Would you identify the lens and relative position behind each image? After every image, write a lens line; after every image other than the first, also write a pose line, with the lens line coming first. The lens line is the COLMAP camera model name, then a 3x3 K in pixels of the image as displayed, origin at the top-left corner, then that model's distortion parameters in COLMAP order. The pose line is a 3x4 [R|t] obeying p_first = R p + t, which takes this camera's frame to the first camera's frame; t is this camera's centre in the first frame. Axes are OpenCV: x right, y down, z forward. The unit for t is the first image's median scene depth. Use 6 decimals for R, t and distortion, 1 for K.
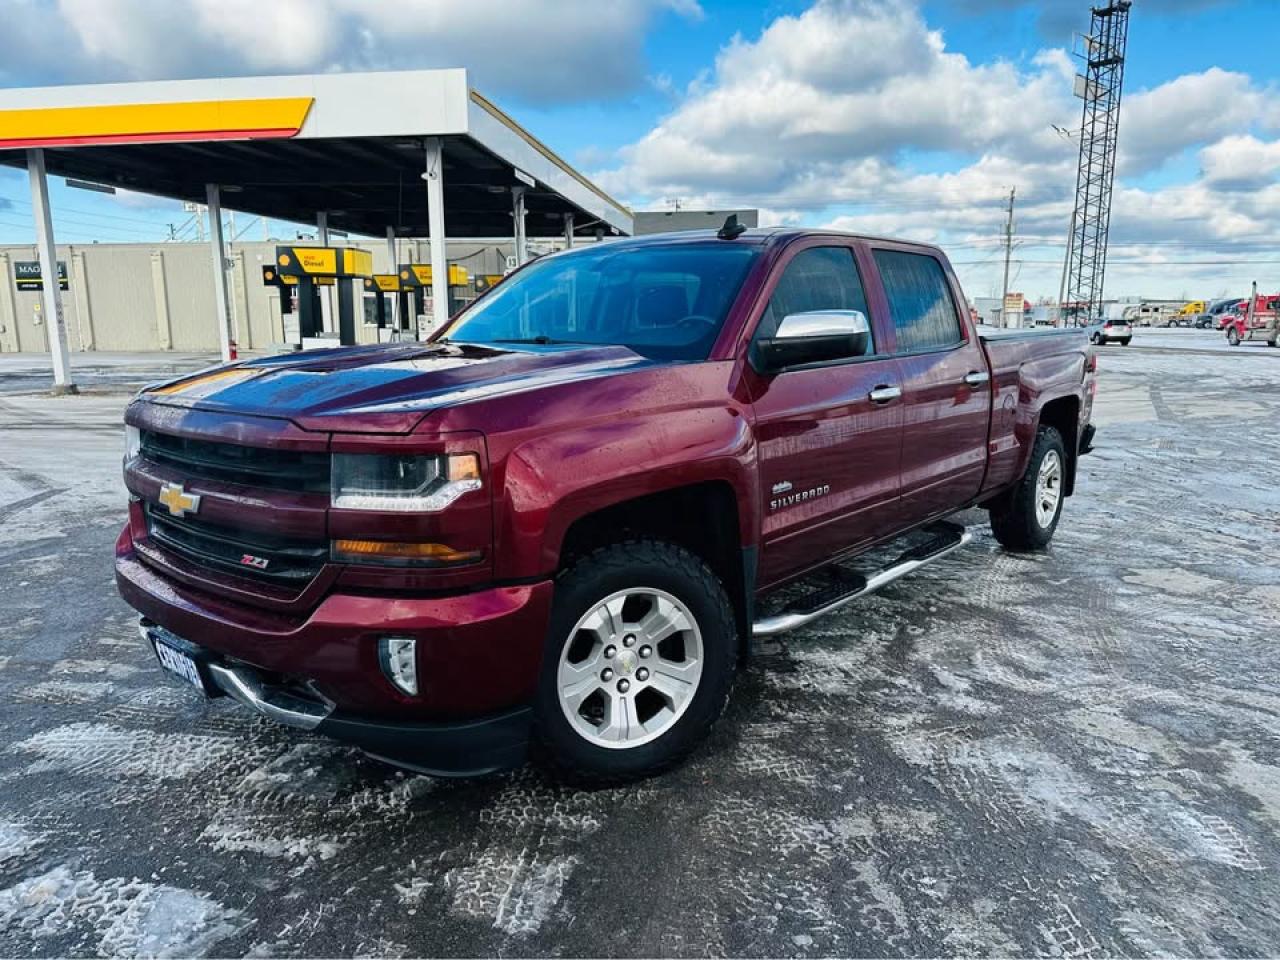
lens RADIAL K [[887.2, 0, 640.0], [0, 887.2, 480.0], [0, 0, 1]] dist [0.043830, -0.049496]
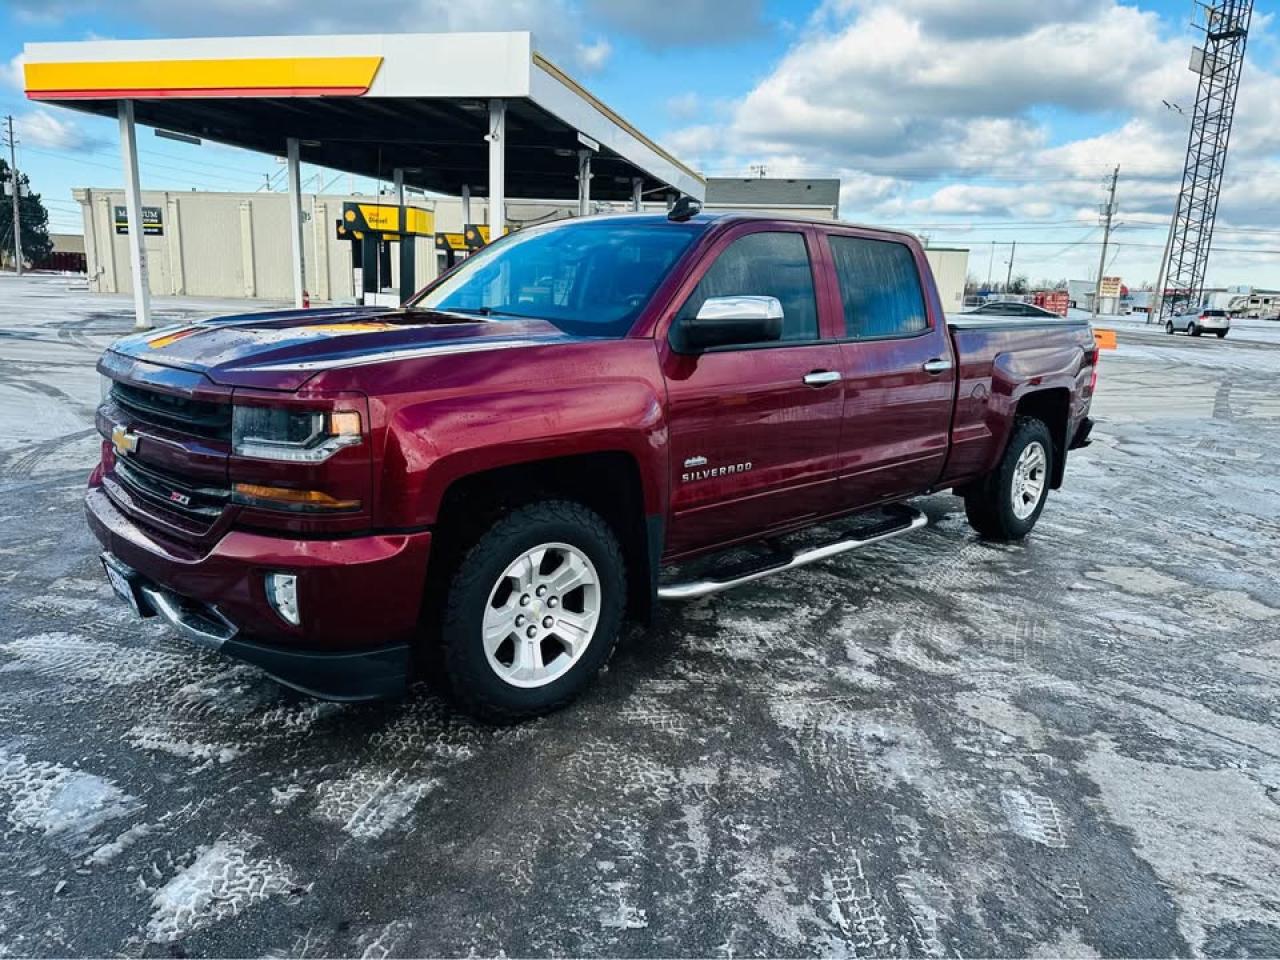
lens RADIAL K [[887.2, 0, 640.0], [0, 887.2, 480.0], [0, 0, 1]] dist [0.043830, -0.049496]
pose [[0.994955, 0.061482, -0.079269, 0.137461], [-0.058526, 0.997520, 0.039094, -0.005593], [0.081476, -0.034257, 0.996086, -0.043651]]
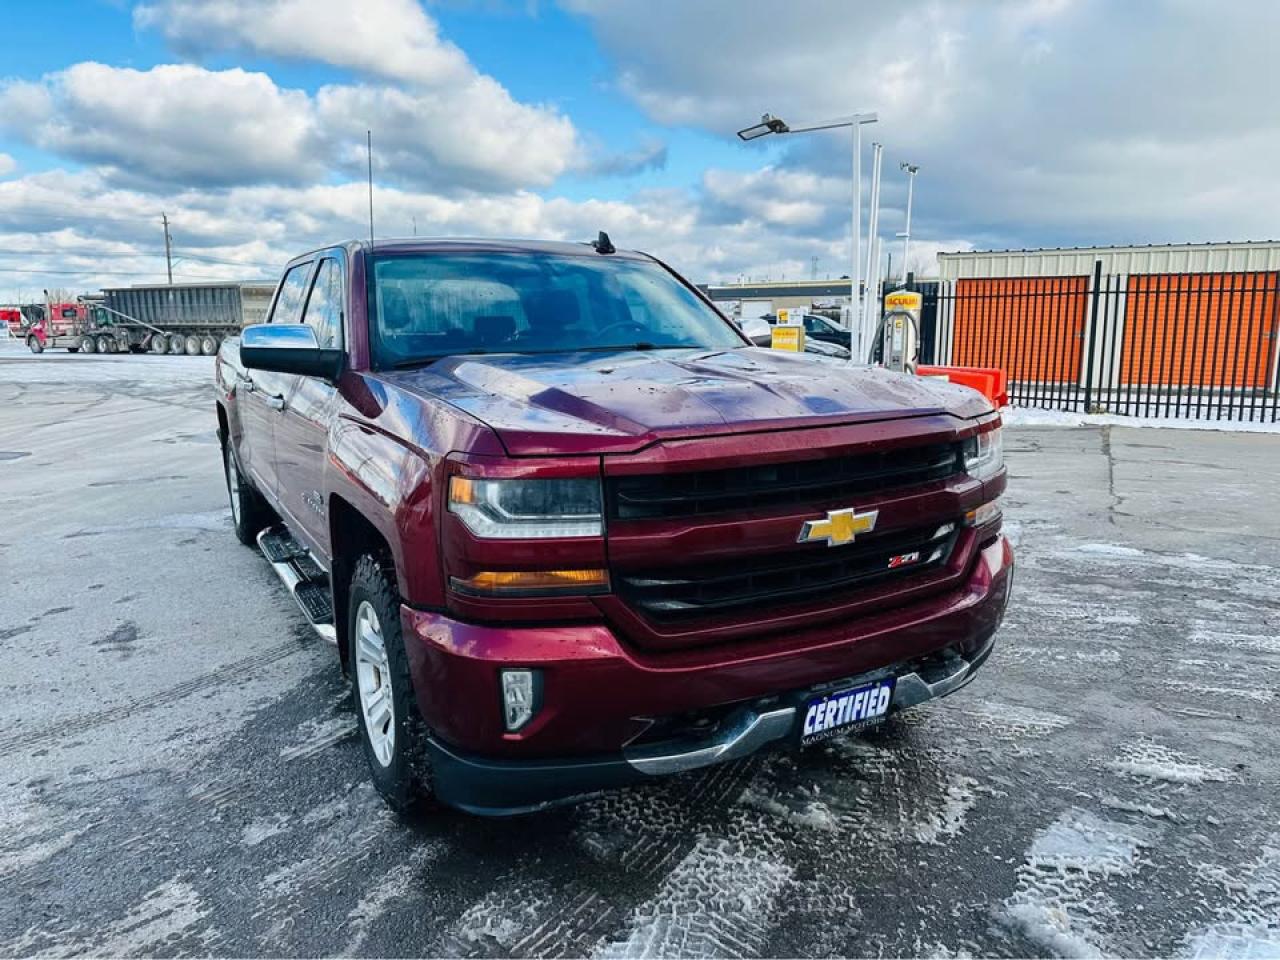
lens RADIAL K [[887.2, 0, 640.0], [0, 887.2, 480.0], [0, 0, 1]] dist [0.043830, -0.049496]
pose [[0.352574, -0.160750, 0.921874, -0.878158], [0.168045, 0.979997, 0.106615, -0.096286], [-0.920572, 0.117326, 0.372535, 0.521955]]
